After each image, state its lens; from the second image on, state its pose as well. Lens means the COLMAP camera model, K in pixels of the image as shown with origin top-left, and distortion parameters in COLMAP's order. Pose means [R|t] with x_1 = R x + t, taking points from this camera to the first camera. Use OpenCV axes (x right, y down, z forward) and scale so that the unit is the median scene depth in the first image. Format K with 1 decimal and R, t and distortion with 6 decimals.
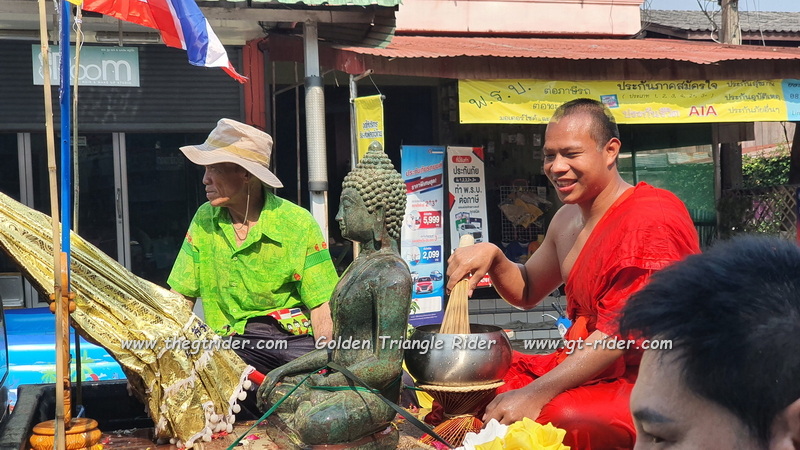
lens RADIAL K [[1268.3, 0, 404.0], [0, 1268.3, 228.6], [0, 0, 1]] dist [0.026869, 0.000000]
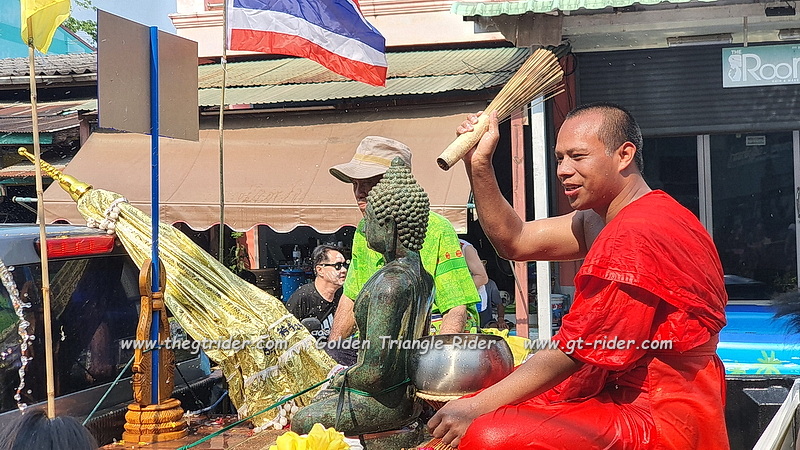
lens RADIAL K [[1268.3, 0, 405.2], [0, 1268.3, 221.5], [0, 0, 1]] dist [0.026869, 0.000000]
pose [[0.822807, -0.002199, -0.568317, 0.581477], [-0.000191, 0.999991, -0.004146, -0.011196], [0.568321, 0.003520, 0.822800, 0.145920]]
